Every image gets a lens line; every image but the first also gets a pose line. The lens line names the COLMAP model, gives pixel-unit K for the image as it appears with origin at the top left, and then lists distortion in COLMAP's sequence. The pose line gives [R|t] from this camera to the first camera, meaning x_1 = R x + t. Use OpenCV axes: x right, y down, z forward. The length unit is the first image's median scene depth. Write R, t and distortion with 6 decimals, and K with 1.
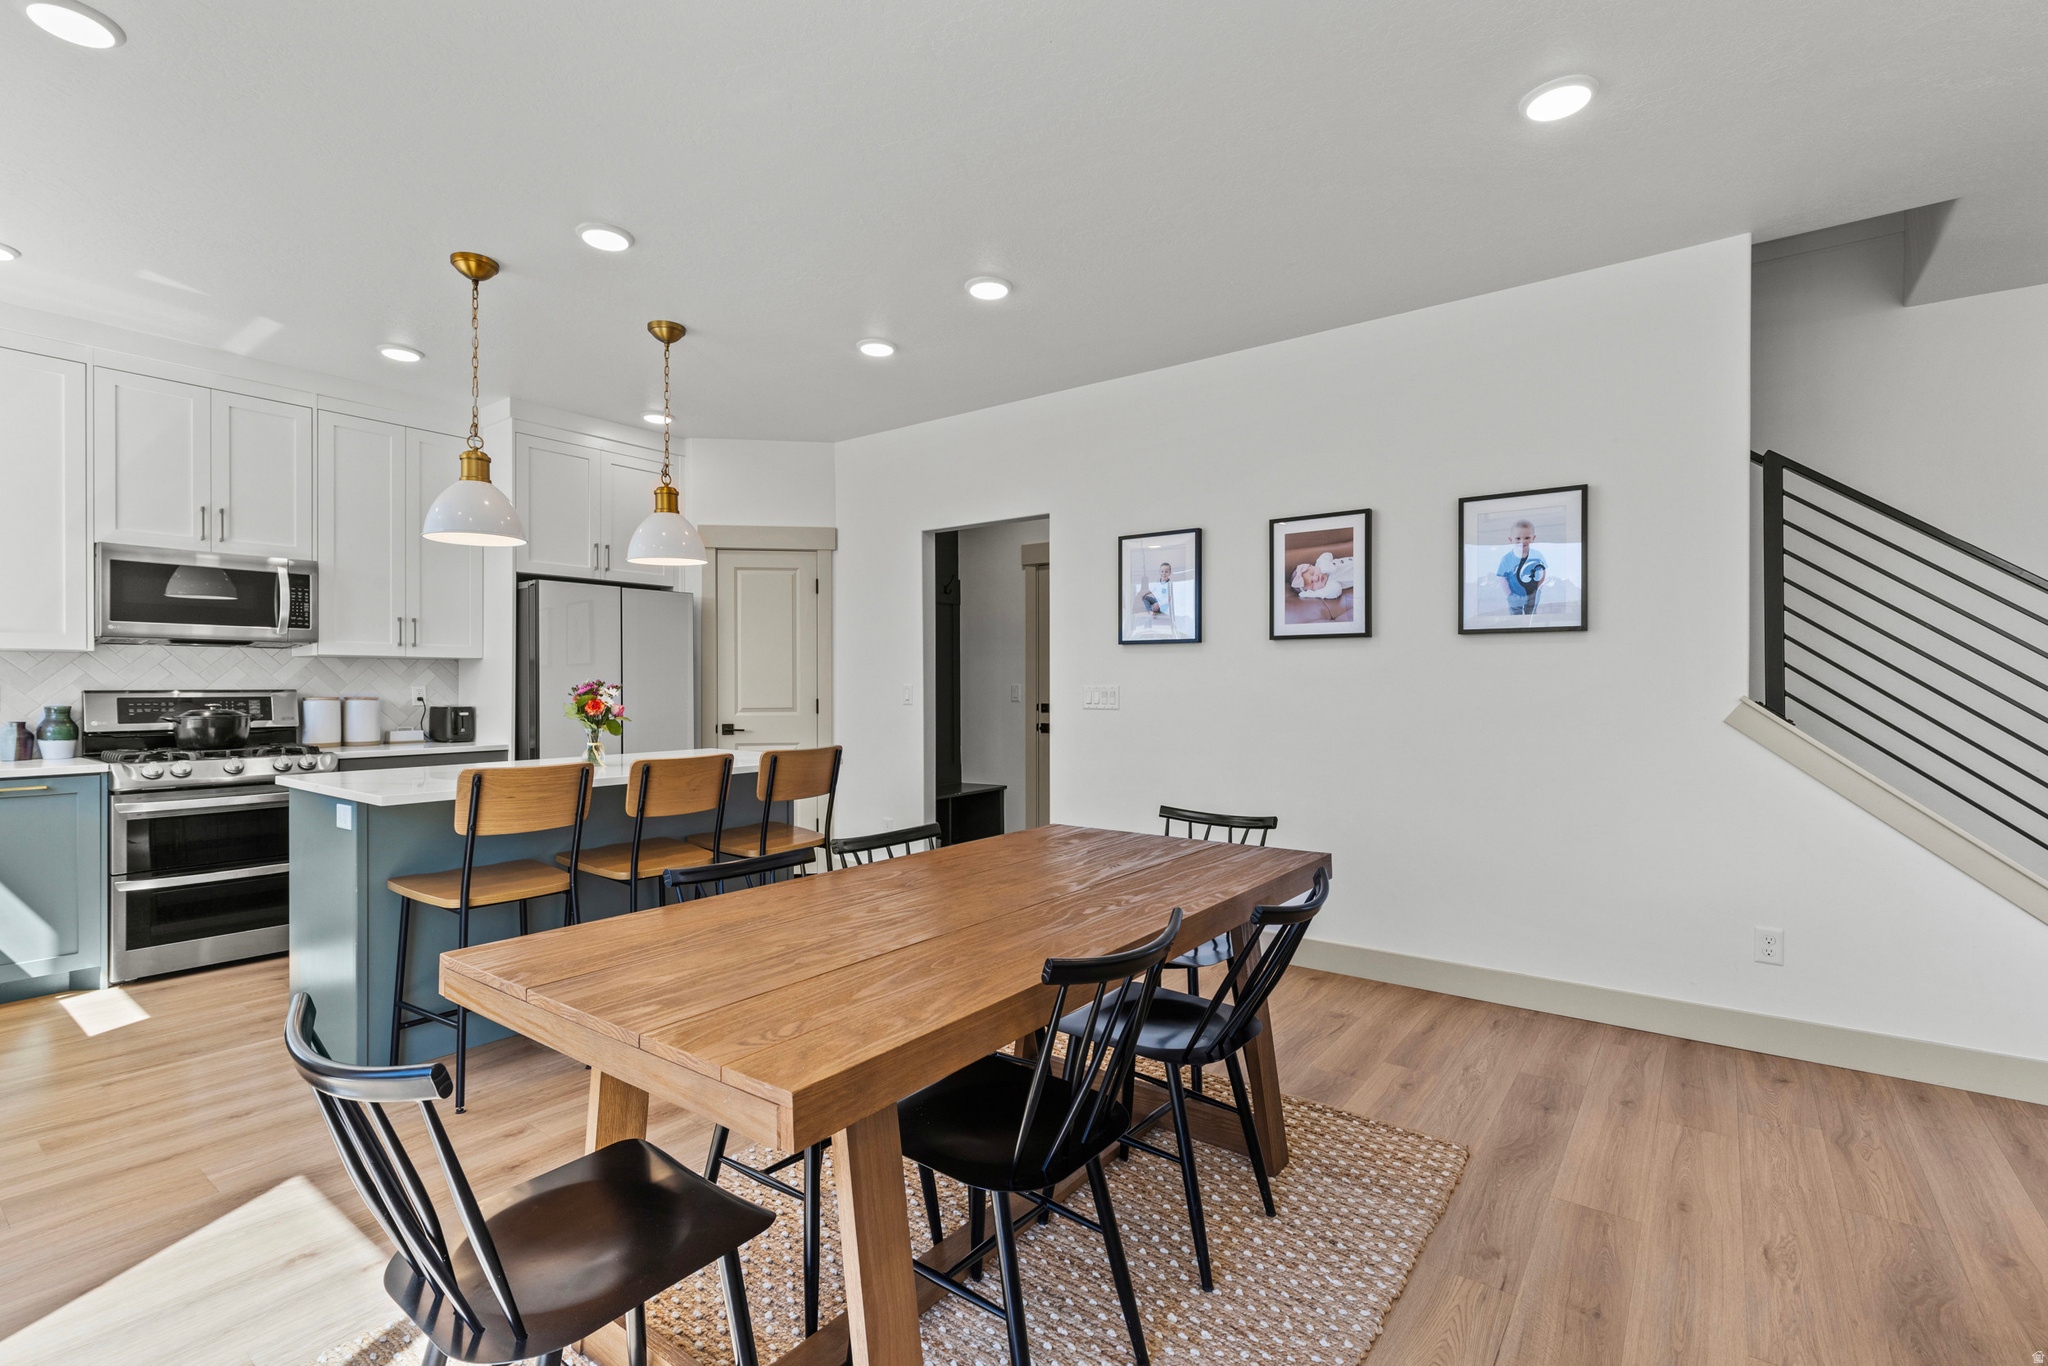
lens RADIAL K [[938.7, 0, 1024.0], [0, 938.7, 683.0], [0, 0, 1]] dist [0.003700, -0.000965]
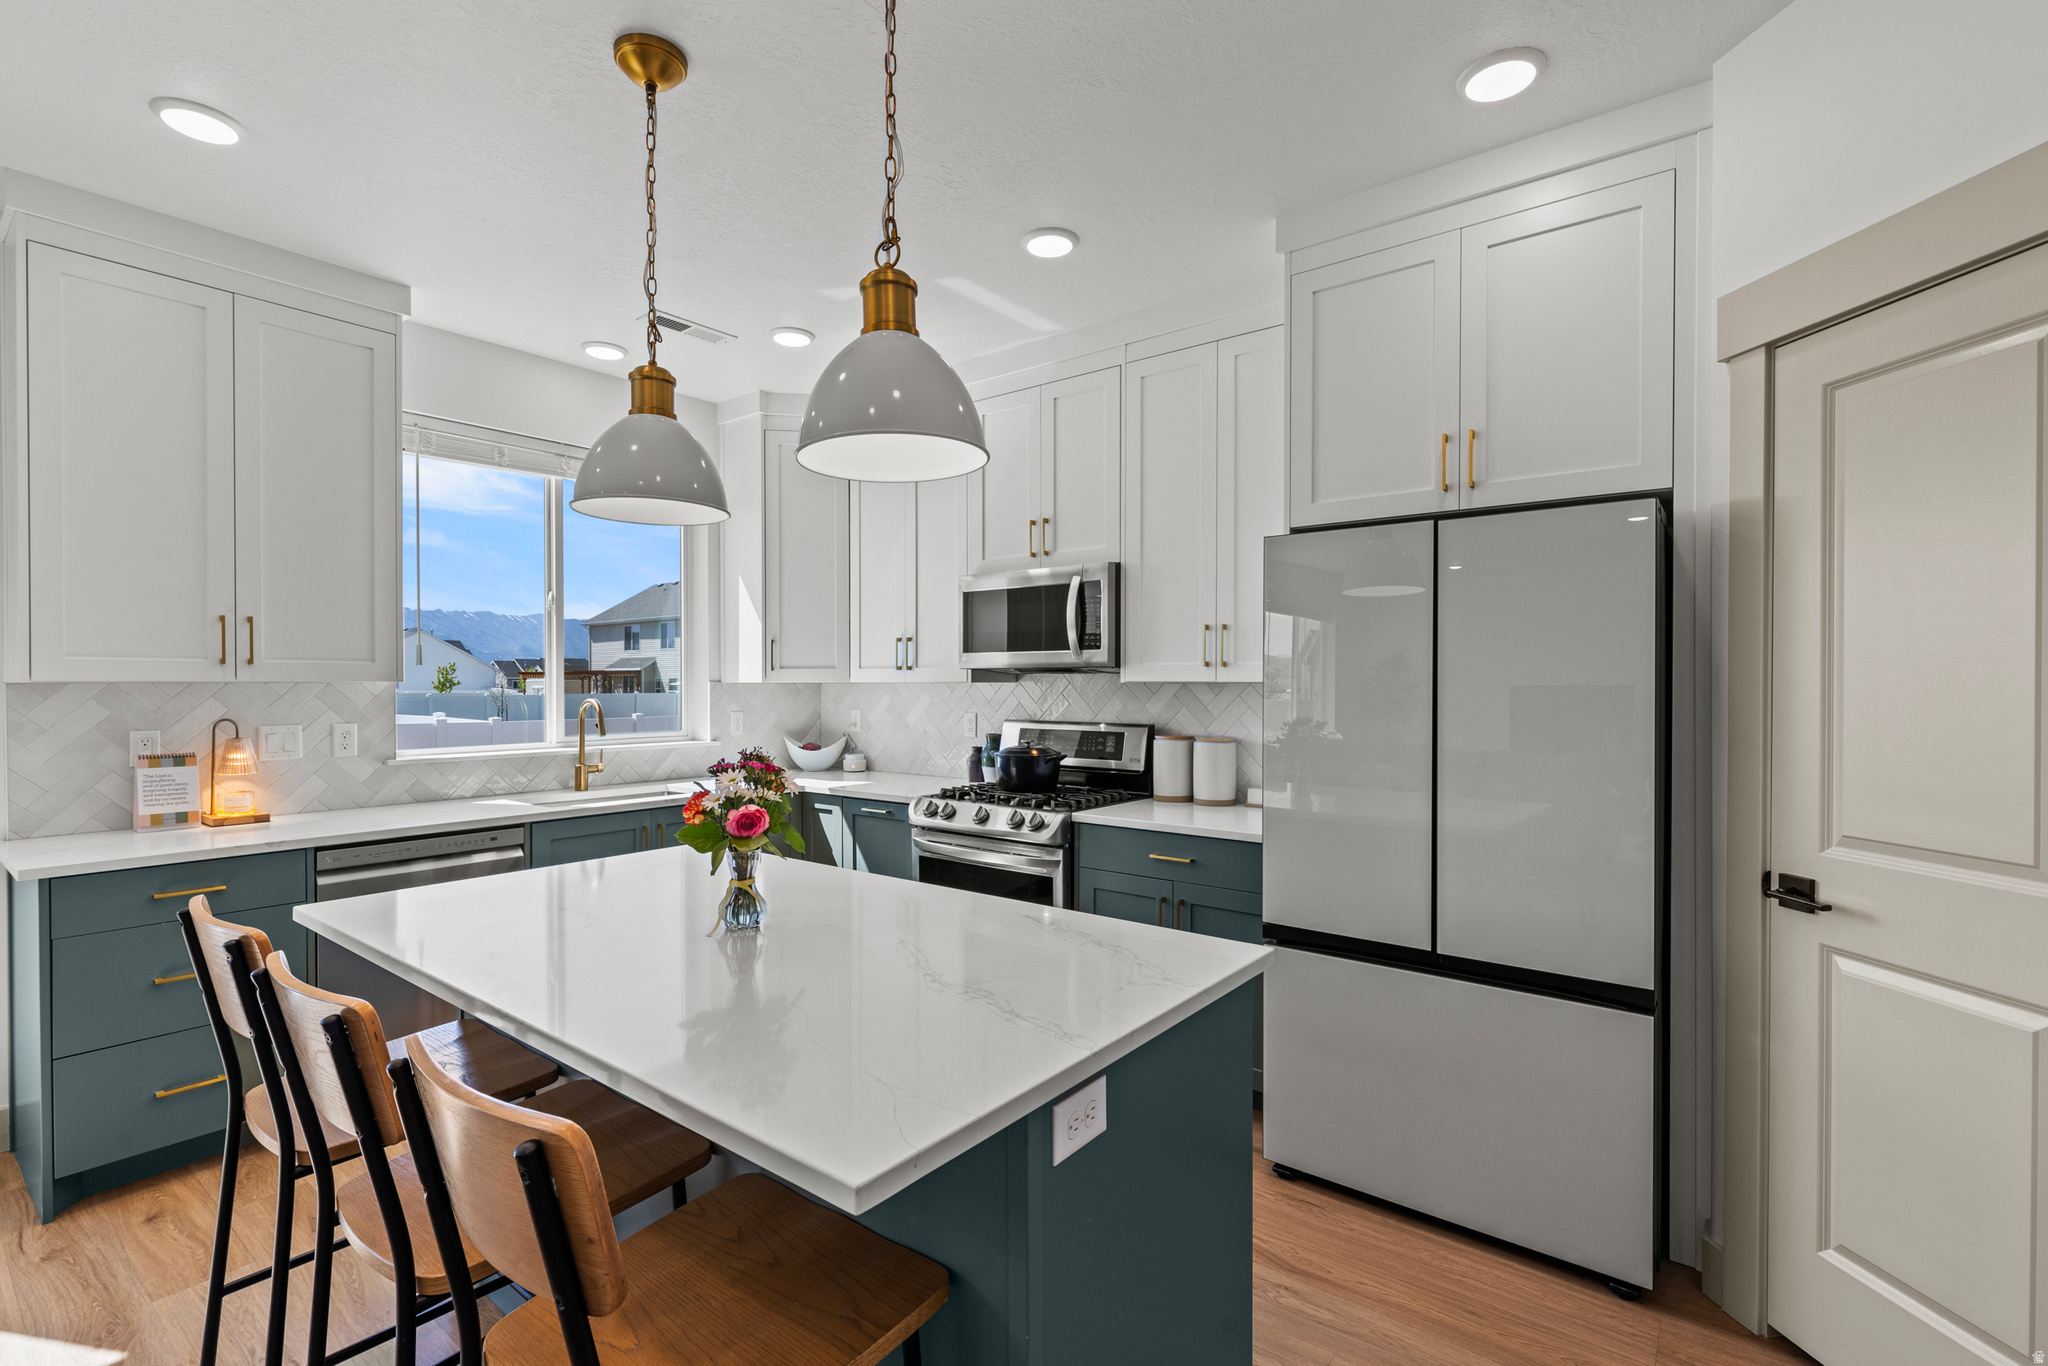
lens RADIAL K [[938.7, 0, 1024.0], [0, 938.7, 683.0], [0, 0, 1]] dist [0.003700, -0.000965]
pose [[-0.036195, 0.001984, -0.999343, 0.034325], [0.003436, 0.999992, 0.001861, -0.034288], [0.999339, -0.003366, -0.036202, 1.044265]]
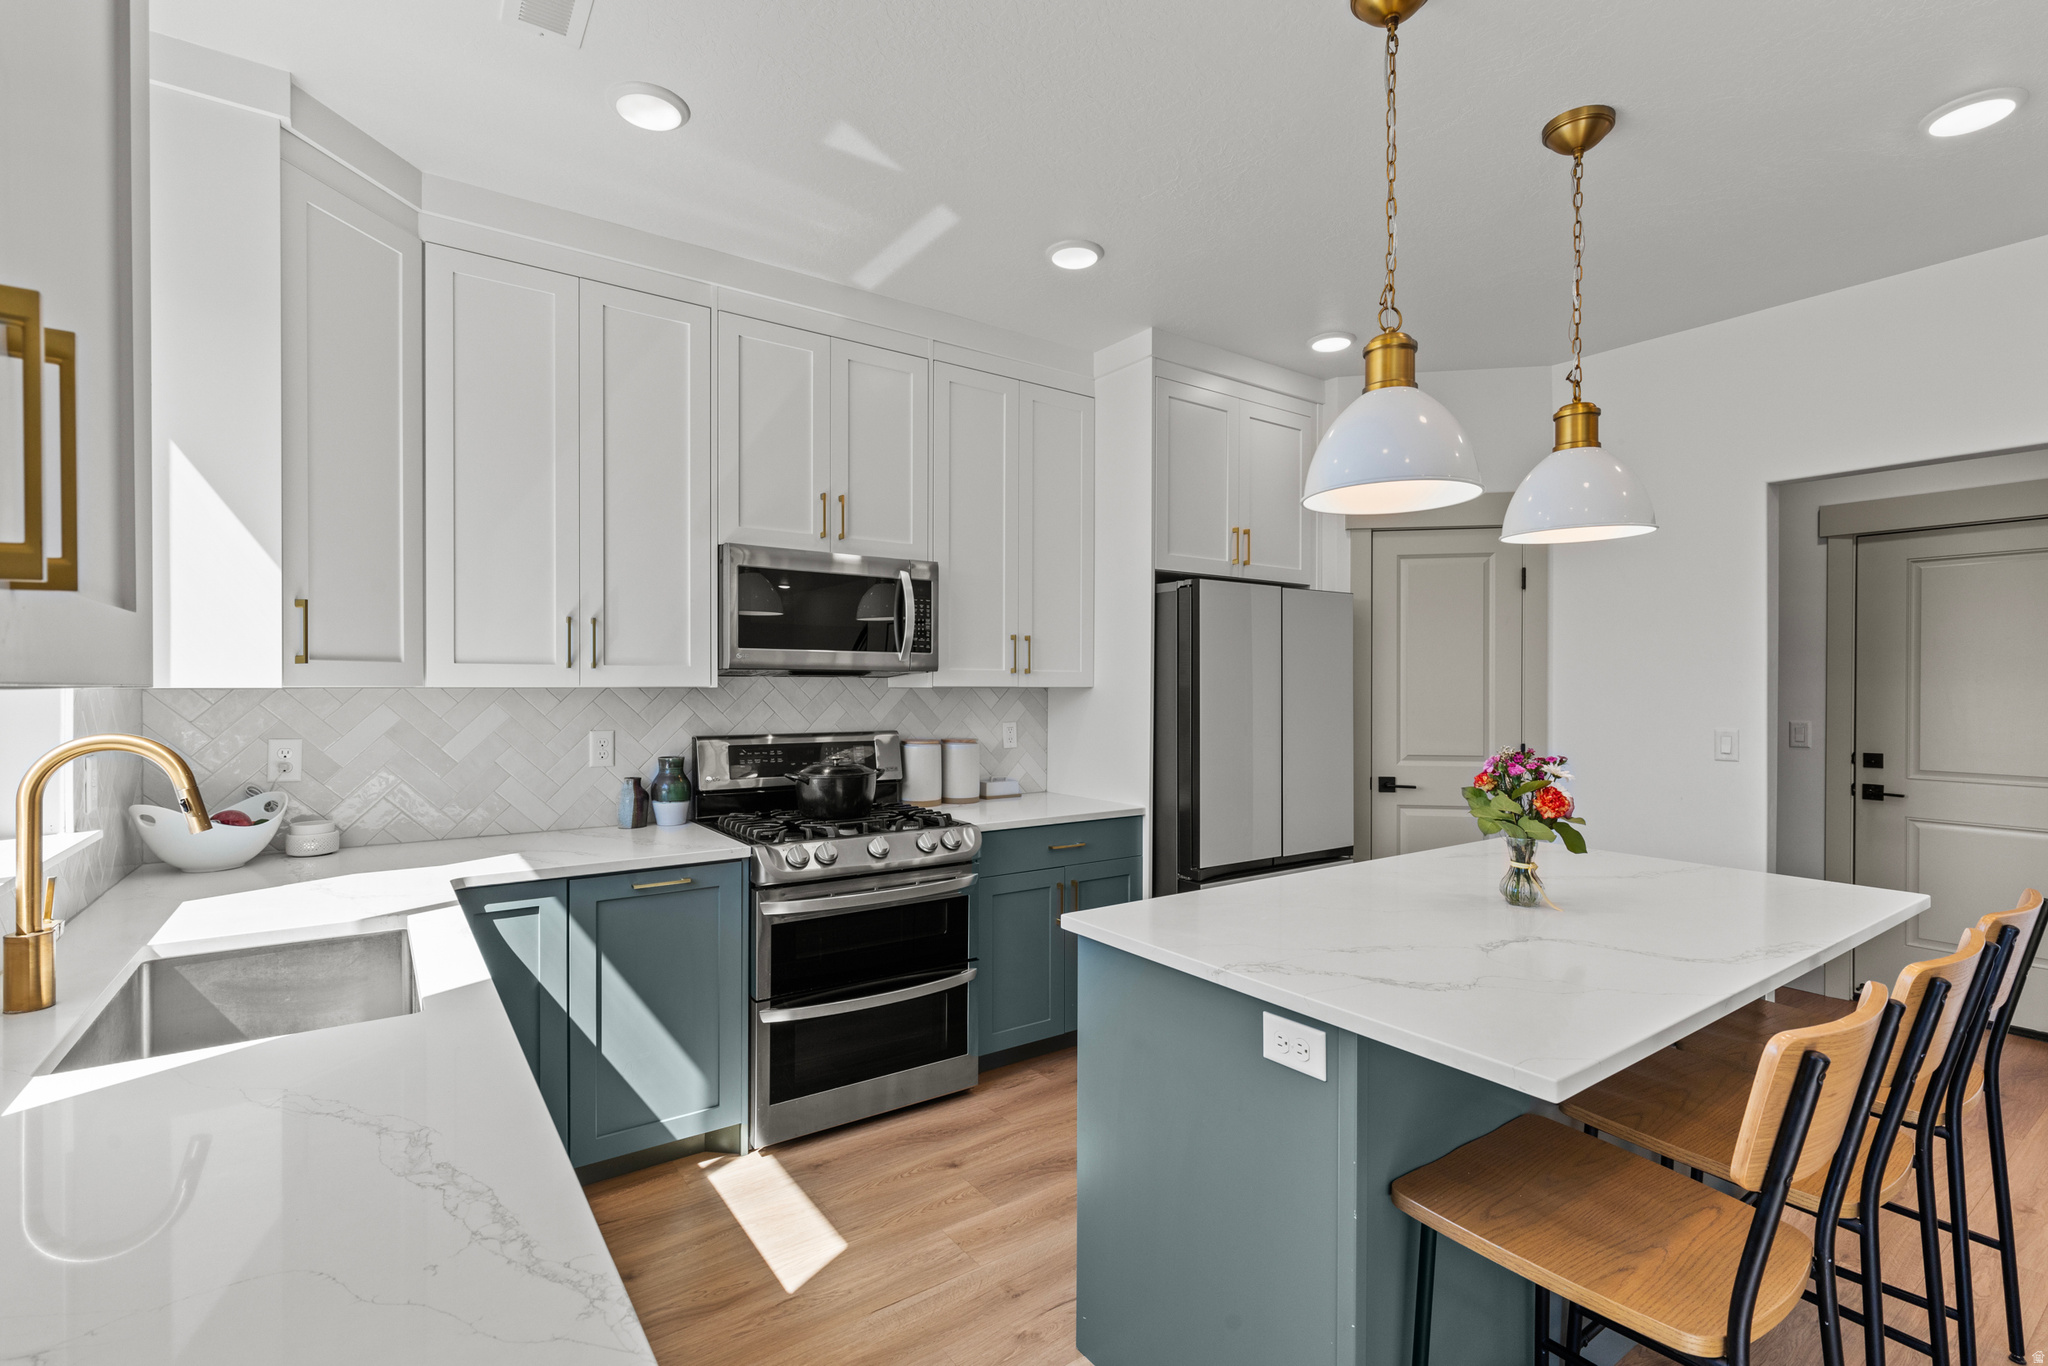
lens RADIAL K [[938.7, 0, 1024.0], [0, 938.7, 683.0], [0, 0, 1]] dist [0.003700, -0.000965]
pose [[0.954469, 0.002290, -0.298300, -0.506322], [-0.002320, 0.999997, 0.000253, -0.036991], [0.298300, 0.000451, 0.954472, 0.338171]]
